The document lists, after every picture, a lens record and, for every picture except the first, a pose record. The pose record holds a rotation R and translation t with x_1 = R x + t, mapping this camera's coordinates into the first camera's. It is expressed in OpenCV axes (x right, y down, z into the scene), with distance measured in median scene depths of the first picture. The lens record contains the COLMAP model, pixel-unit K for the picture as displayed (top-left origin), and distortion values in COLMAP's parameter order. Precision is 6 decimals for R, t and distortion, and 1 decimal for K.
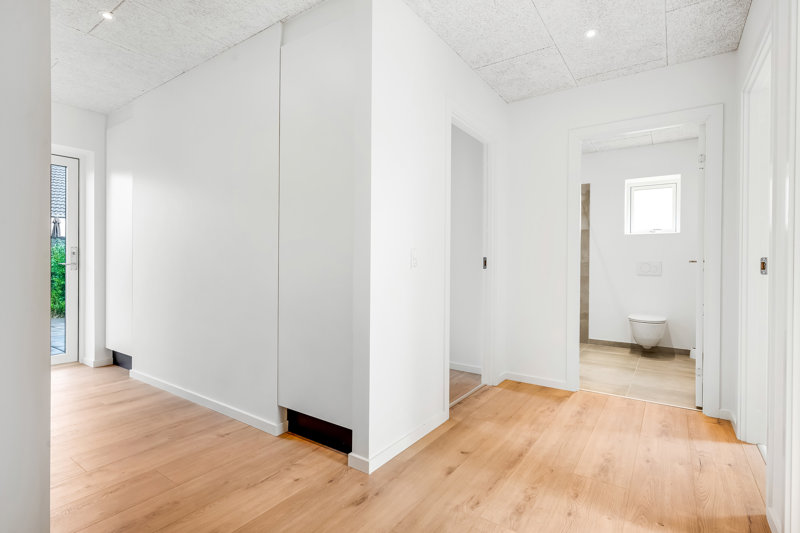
lens RADIAL K [[388.3, 0, 400.0], [0, 388.3, 266.5], [0, 0, 1]] dist [0.001743, 0.000479]
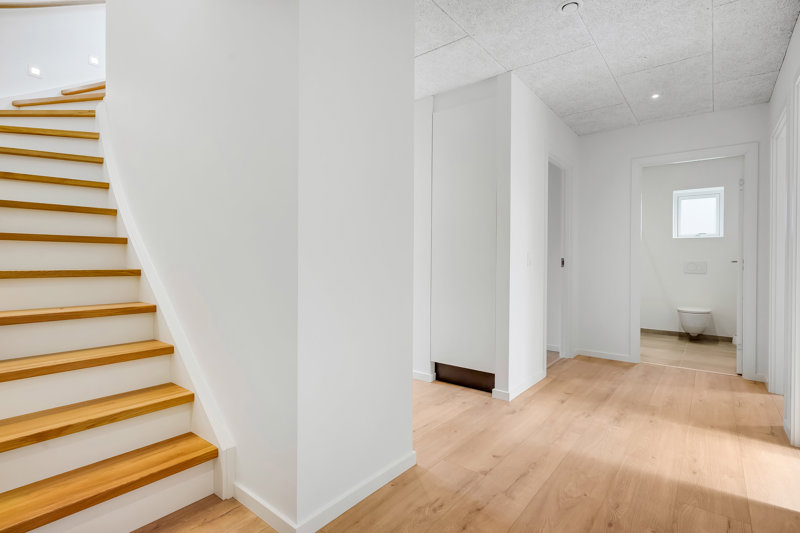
lens RADIAL K [[388.3, 0, 400.0], [0, 388.3, 266.5], [0, 0, 1]] dist [0.001743, 0.000479]
pose [[0.997731, -0.000724, -0.067329, -0.275119], [0.000689, 1.000000, -0.000533, 0.003882], [0.067330, 0.000485, 0.997731, -0.373975]]
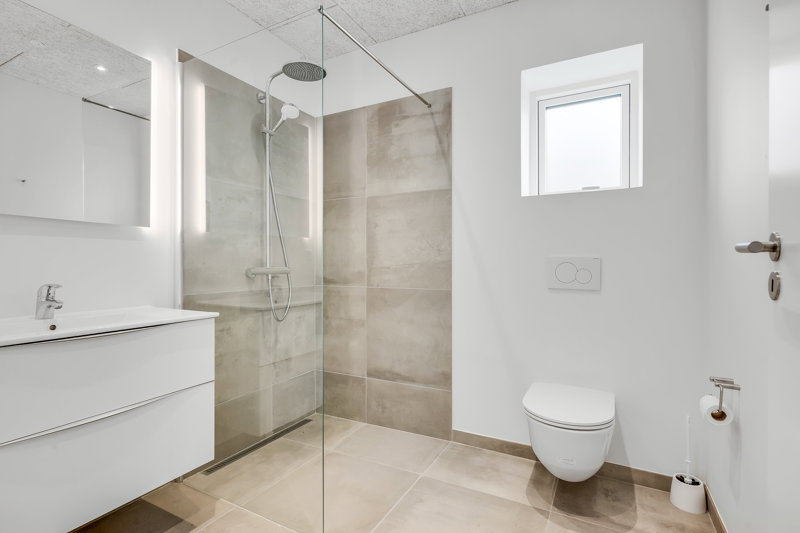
lens RADIAL K [[388.3, 0, 400.0], [0, 388.3, 266.5], [0, 0, 1]] dist [0.001743, 0.000479]
pose [[0.992355, 0.008050, 0.123153, 0.684290], [-0.004477, 0.999562, -0.029264, 0.017569], [-0.123335, 0.028489, 0.991956, 1.028826]]
